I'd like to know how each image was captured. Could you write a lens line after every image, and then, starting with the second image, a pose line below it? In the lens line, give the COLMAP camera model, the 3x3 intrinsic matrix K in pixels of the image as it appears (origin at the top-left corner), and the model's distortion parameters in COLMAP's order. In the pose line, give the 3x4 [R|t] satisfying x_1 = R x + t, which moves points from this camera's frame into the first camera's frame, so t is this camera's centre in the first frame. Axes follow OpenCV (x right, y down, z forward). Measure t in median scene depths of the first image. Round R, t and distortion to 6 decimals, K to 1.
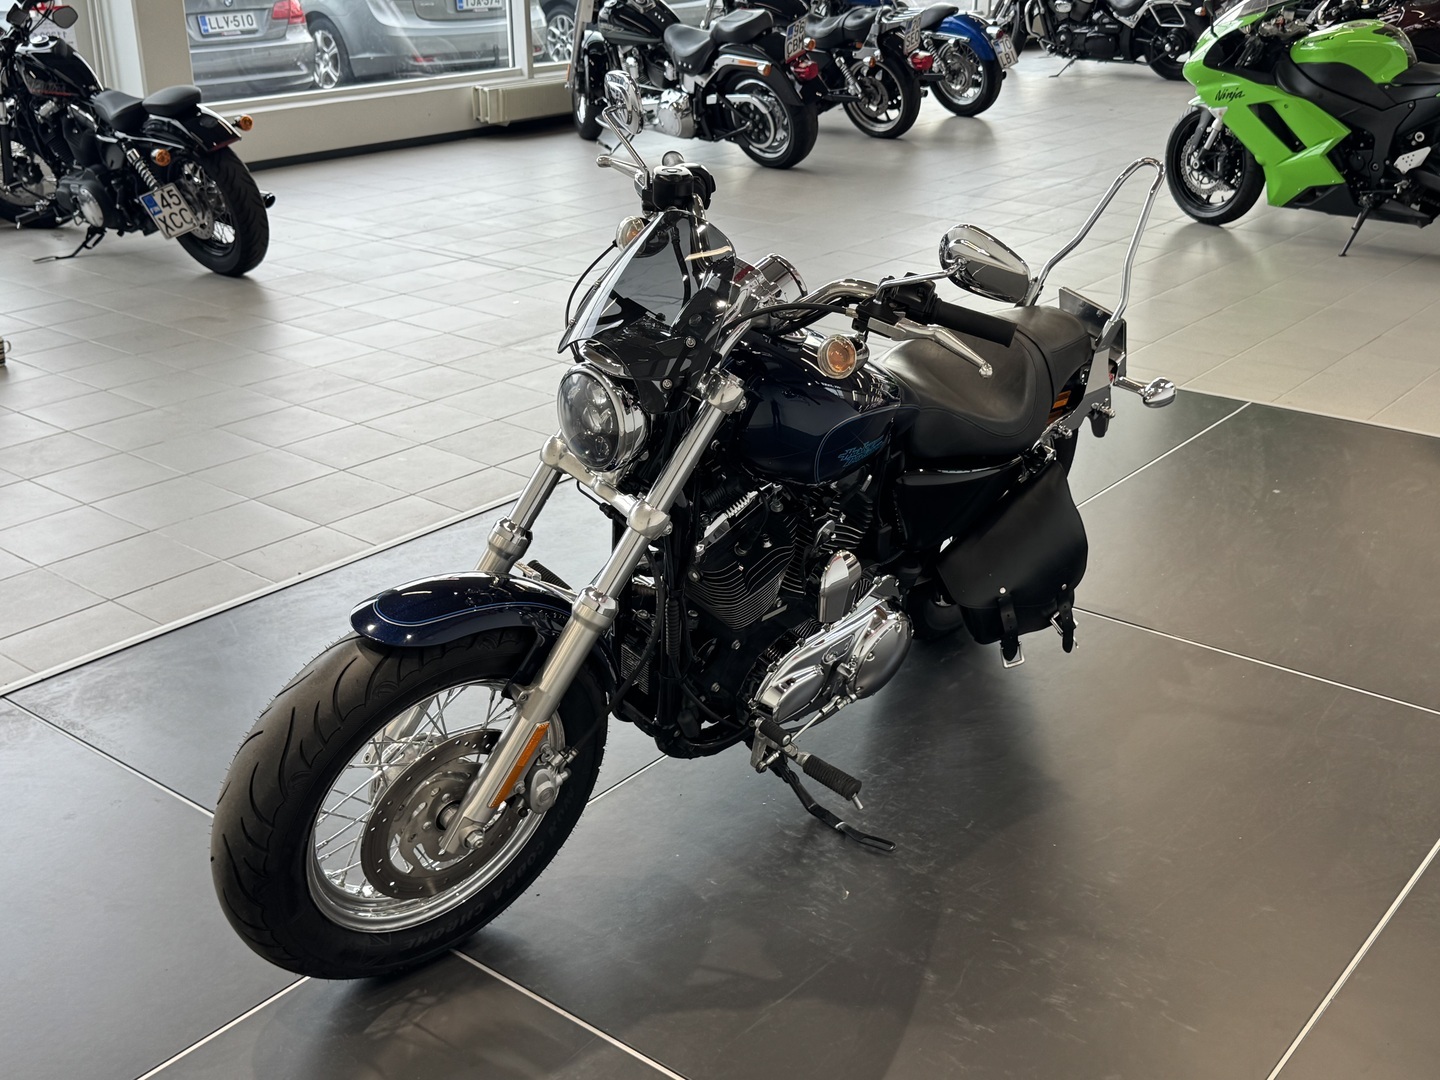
lens RADIAL K [[1622.1, 0, 720.0], [0, 1622.1, 540.0], [0, 0, 1]] dist [0.006732, 0.002376]
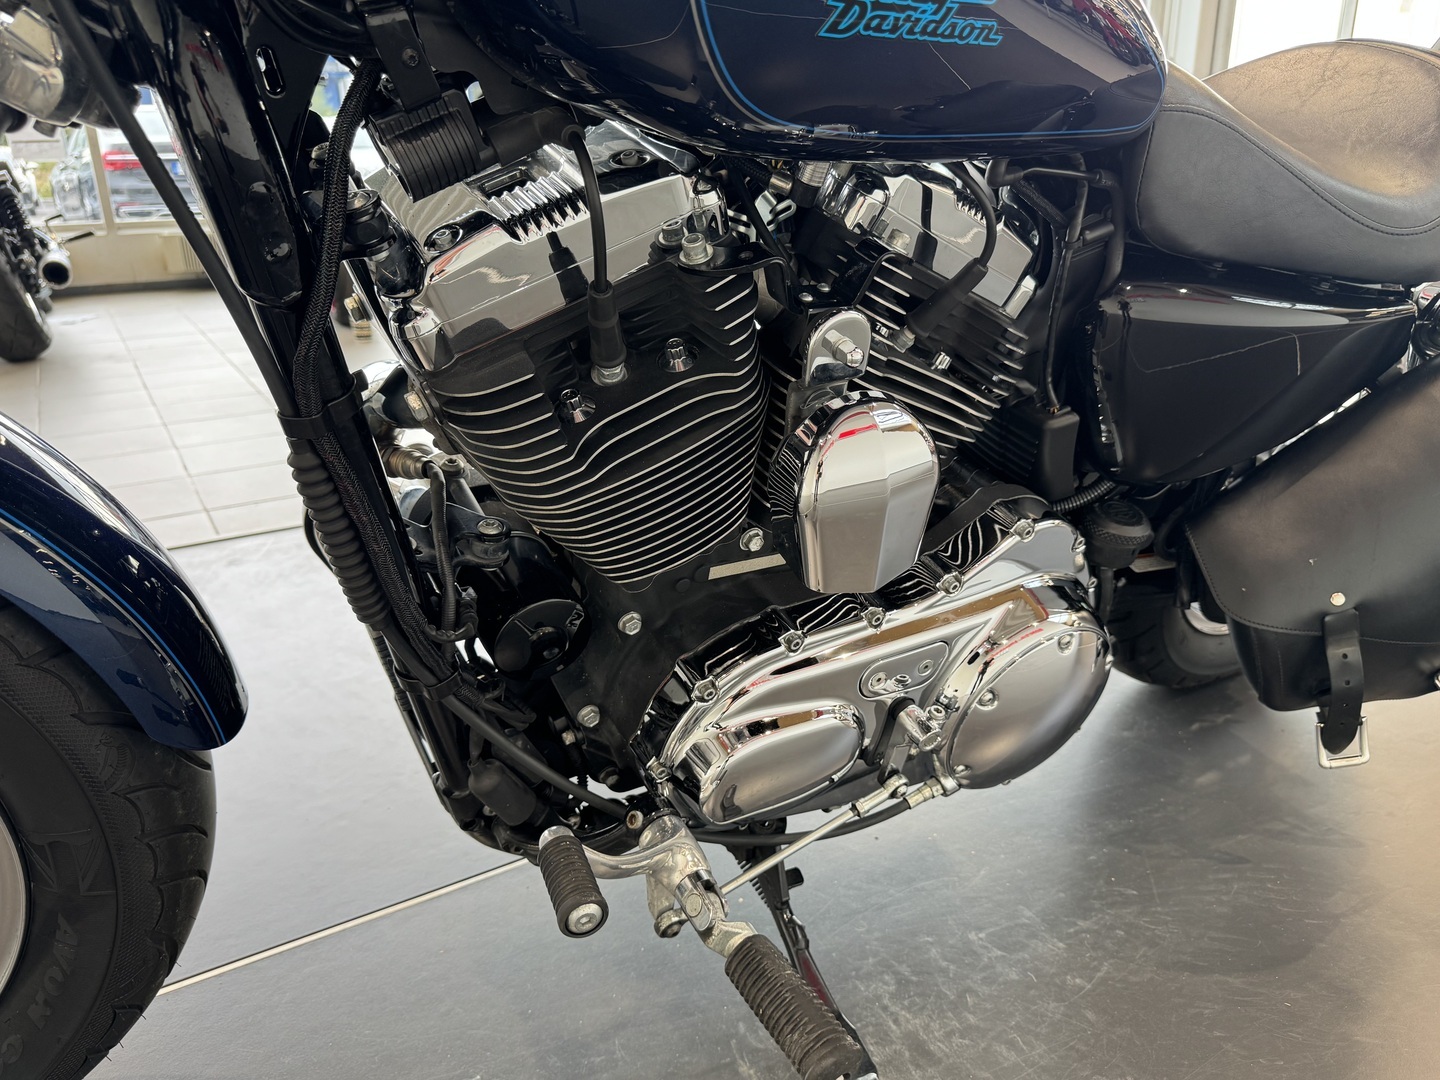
lens RADIAL K [[1066.6, 0, 720.0], [0, 1066.6, 540.0], [0, 0, 1]] dist [-0.001644, -0.006658]
pose [[0.941844, 0.102225, -0.320124, 0.107547], [-0.115817, 0.992989, -0.023656, 0.042687], [0.315462, 0.059356, 0.947080, 0.677313]]
